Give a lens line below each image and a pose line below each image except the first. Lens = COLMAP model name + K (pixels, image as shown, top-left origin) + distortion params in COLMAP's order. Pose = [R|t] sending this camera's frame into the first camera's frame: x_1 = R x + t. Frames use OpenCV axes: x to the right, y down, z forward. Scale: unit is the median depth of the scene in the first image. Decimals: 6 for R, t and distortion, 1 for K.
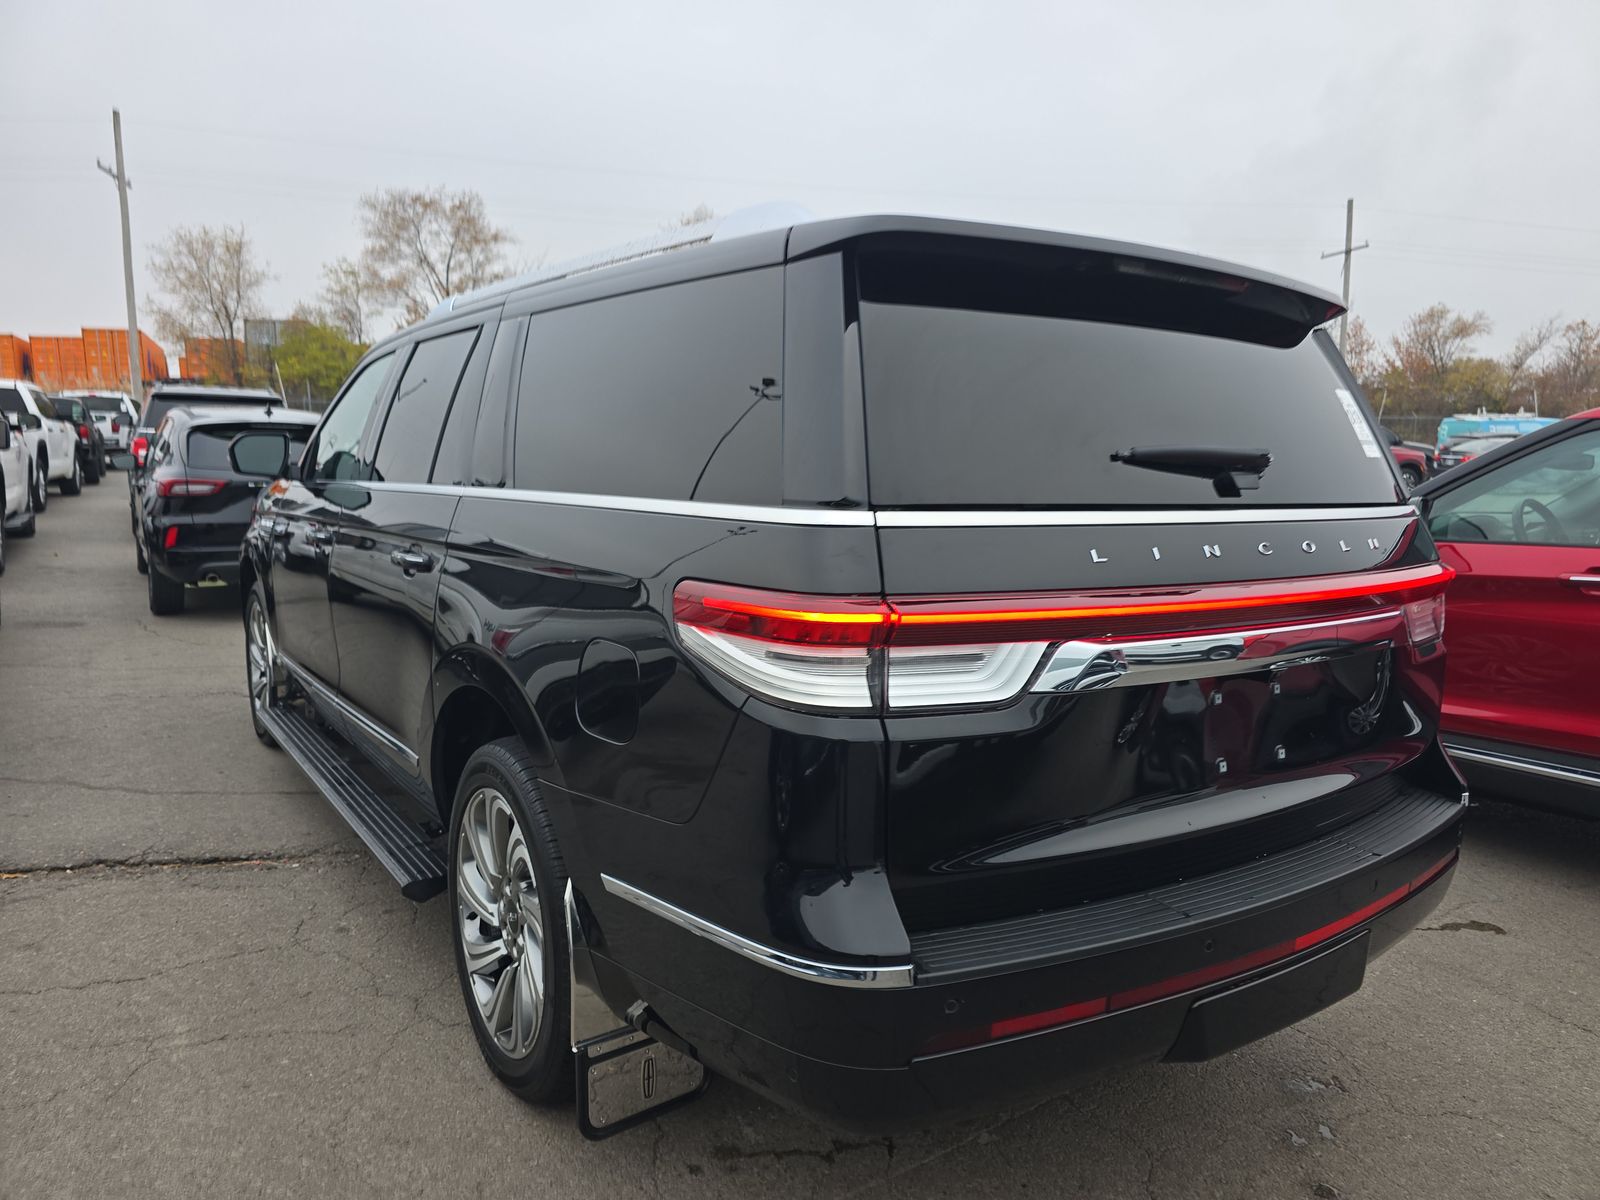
lens RADIAL K [[1072.9, 0, 819.1], [0, 1072.9, 595.1], [0, 0, 1]] dist [0.071210, -0.068077]
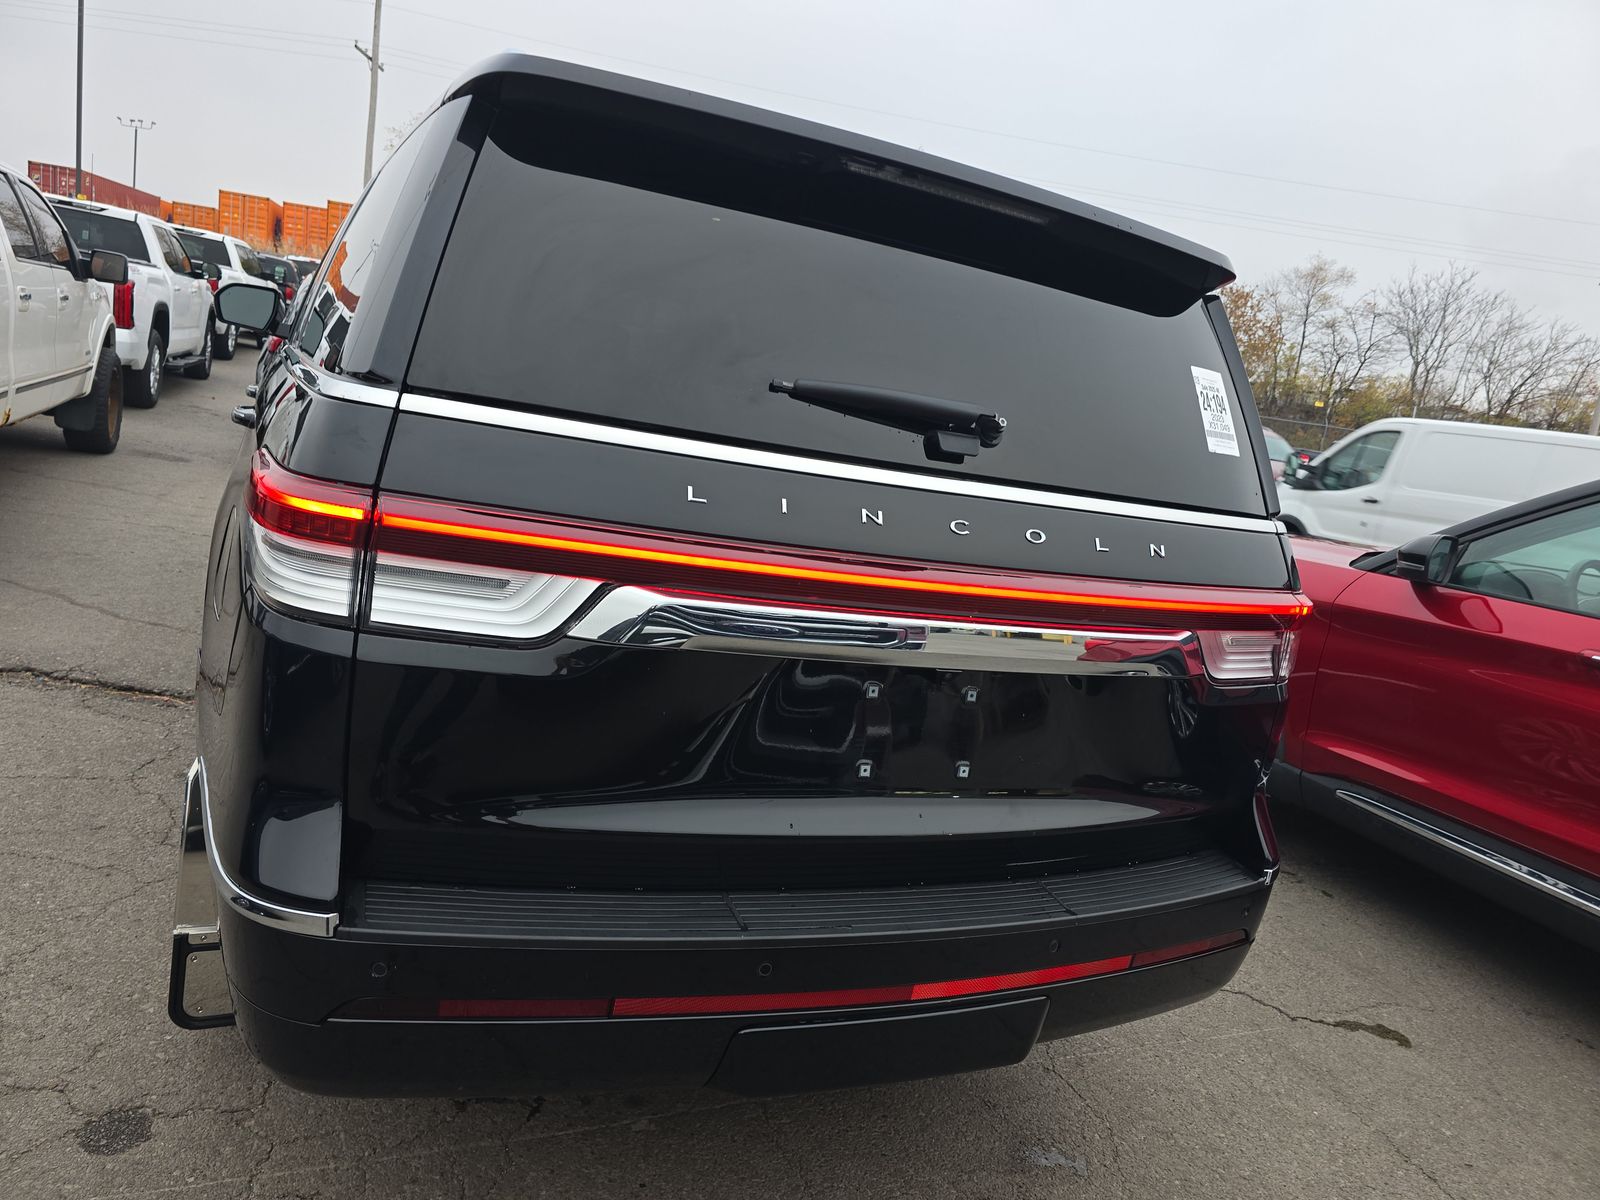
lens RADIAL K [[1072.9, 0, 819.1], [0, 1072.9, 595.1], [0, 0, 1]] dist [0.071210, -0.068077]
pose [[0.974025, 0.172539, -0.146649, 0.429041], [-0.166289, 0.984600, 0.053949, -0.017660], [0.153699, -0.028162, 0.987716, 0.158276]]
